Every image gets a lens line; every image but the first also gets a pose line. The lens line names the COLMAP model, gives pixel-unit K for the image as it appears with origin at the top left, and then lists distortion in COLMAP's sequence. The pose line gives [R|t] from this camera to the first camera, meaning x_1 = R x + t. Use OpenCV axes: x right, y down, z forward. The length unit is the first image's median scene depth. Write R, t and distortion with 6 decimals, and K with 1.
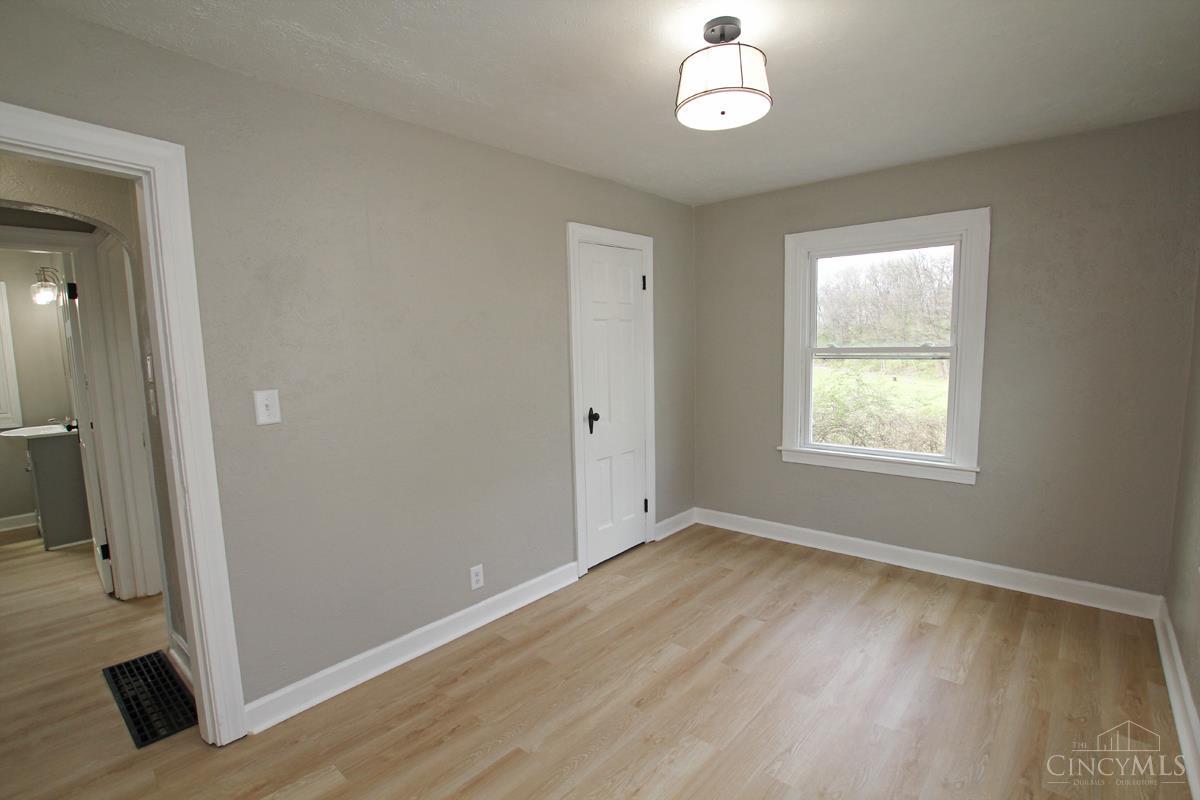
lens RADIAL K [[555.2, 0, 601.3], [0, 555.2, 405.5], [0, 0, 1]] dist [-0.028488, 0.000724]
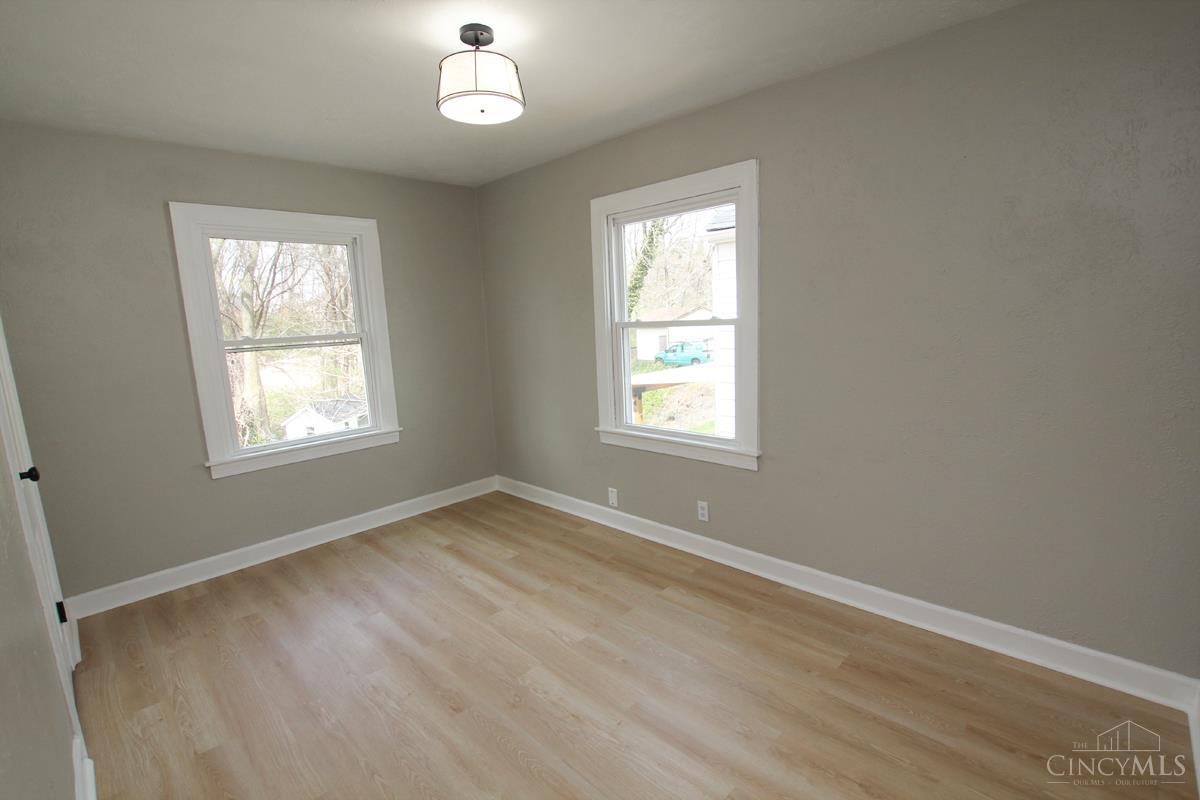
lens RADIAL K [[555.2, 0, 605.5], [0, 555.2, 402.3], [0, 0, 1]] dist [-0.028488, 0.000724]
pose [[0.048549, -0.135977, 0.989522, -0.615902], [0.153168, 0.979986, 0.127152, -0.037573], [-0.987007, 0.145390, 0.068404, 0.492454]]
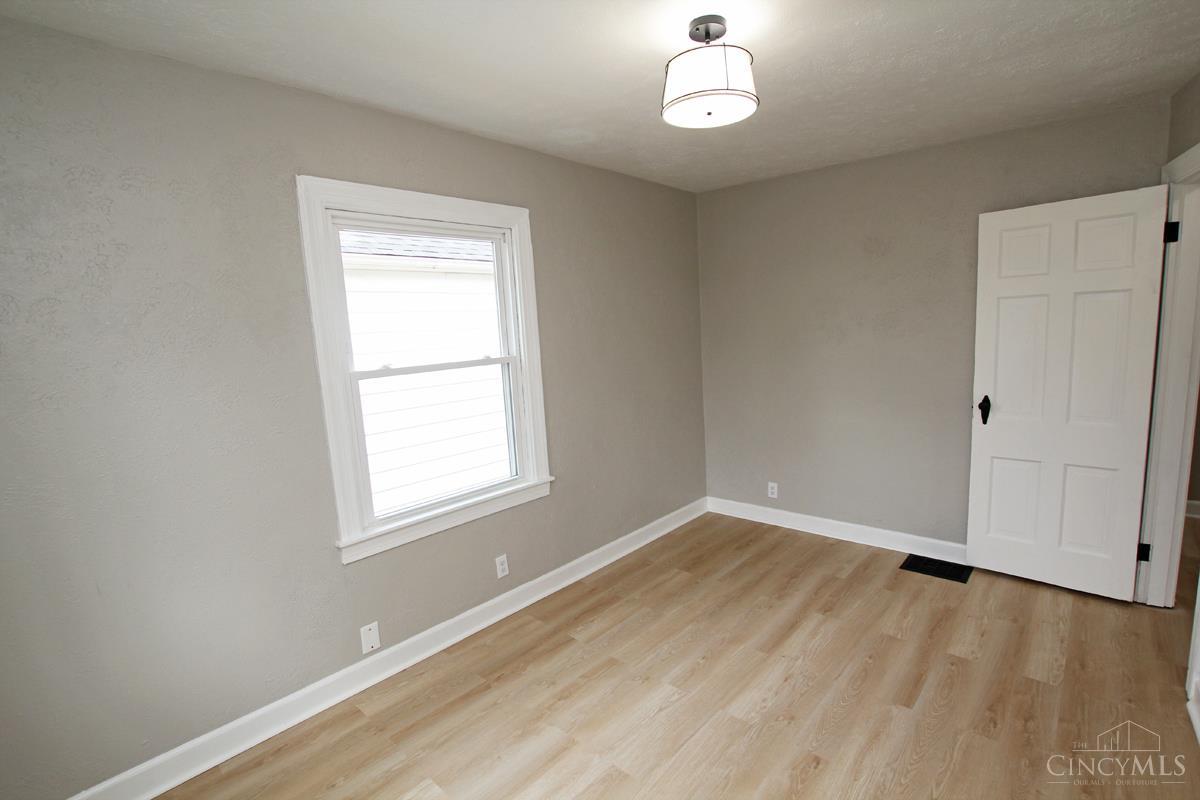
lens RADIAL K [[555.2, 0, 600.3], [0, 555.2, 405.5], [0, 0, 1]] dist [-0.028488, 0.000724]
pose [[-0.997338, 0.071161, 0.015915, 0.282227], [0.072881, 0.965760, 0.248989, -0.183229], [0.002349, 0.249486, -0.968376, 1.351886]]
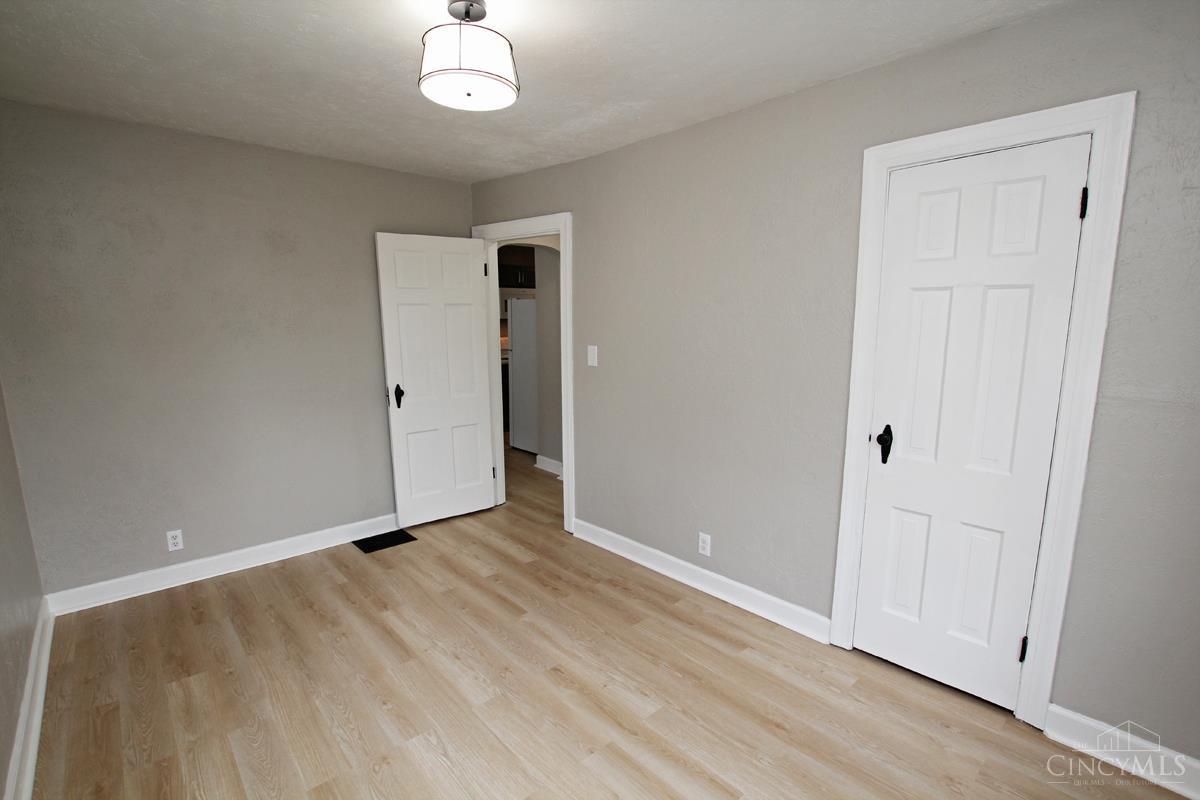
lens RADIAL K [[555.2, 0, 607.5], [0, 555.2, 405.7], [0, 0, 1]] dist [-0.028488, 0.000724]
pose [[-0.094179, 0.178228, -0.979472, 0.806645], [-0.108284, 0.976174, 0.188040, -0.130632], [0.989649, 0.123770, -0.072636, 0.892100]]
